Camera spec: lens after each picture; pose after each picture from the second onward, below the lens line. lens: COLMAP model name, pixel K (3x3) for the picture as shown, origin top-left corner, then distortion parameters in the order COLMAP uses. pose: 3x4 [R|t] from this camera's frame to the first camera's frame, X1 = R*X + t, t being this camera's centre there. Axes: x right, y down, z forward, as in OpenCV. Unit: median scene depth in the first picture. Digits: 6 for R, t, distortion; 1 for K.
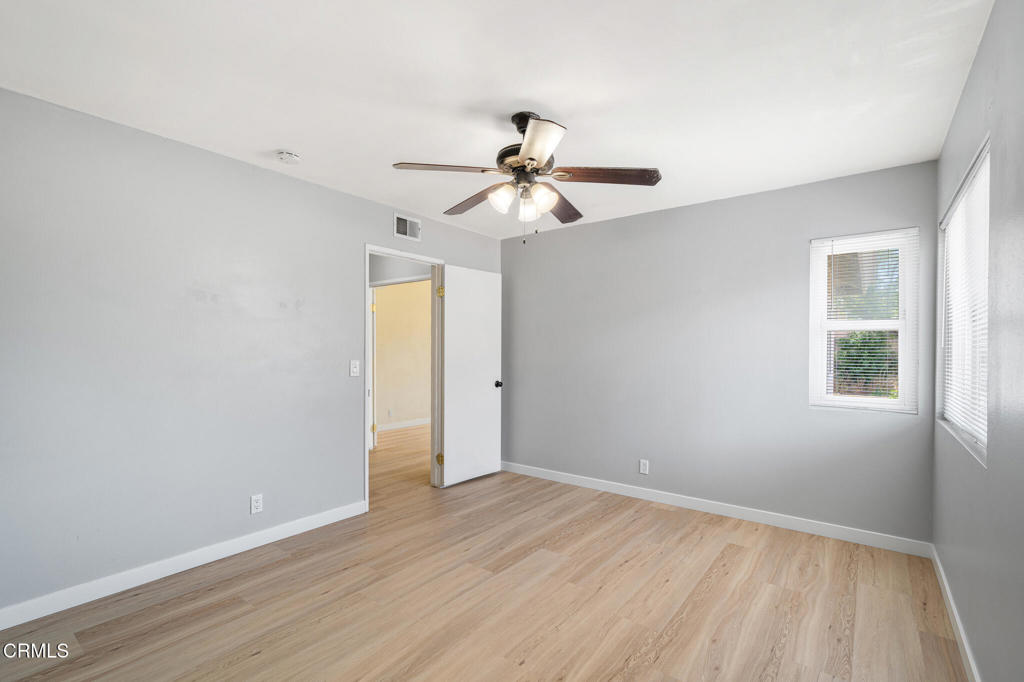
lens RADIAL K [[456.6, 0, 512.7], [0, 456.6, 348.3], [0, 0, 1]] dist [-0.003887, 0.000409]
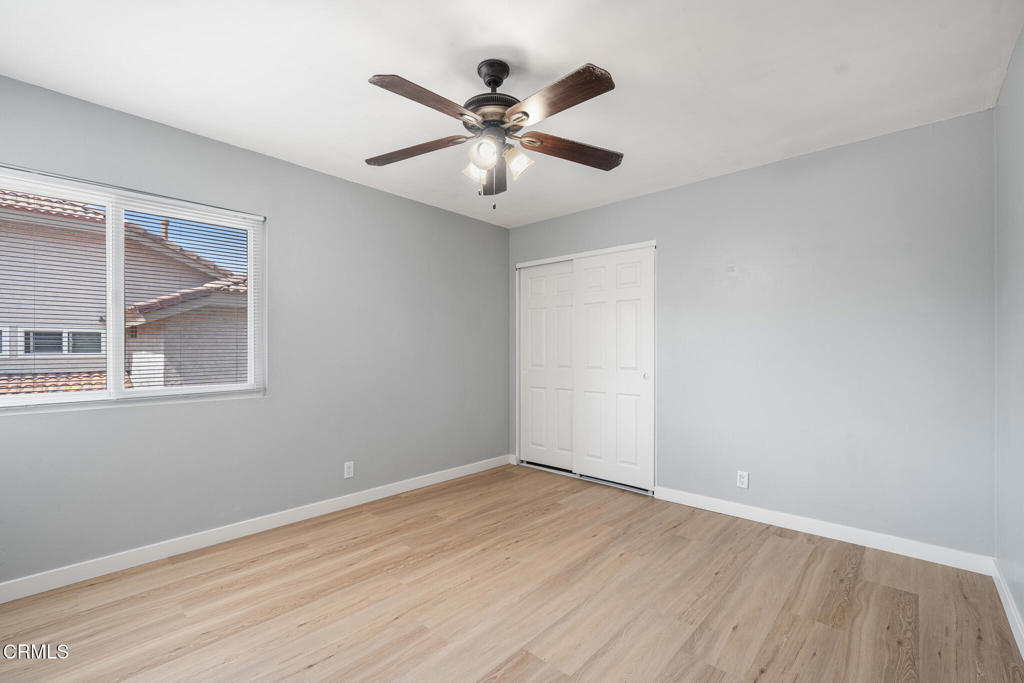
lens RADIAL K [[427.1, 0, 511.2], [0, 427.1, 346.1], [0, 0, 1]] dist [0.000451, 0.000467]
pose [[-0.996204, -0.003813, 0.086963, -0.080728], [-0.004785, 0.999928, -0.010977, 0.048173], [-0.086915, -0.011352, -0.996151, 1.839022]]
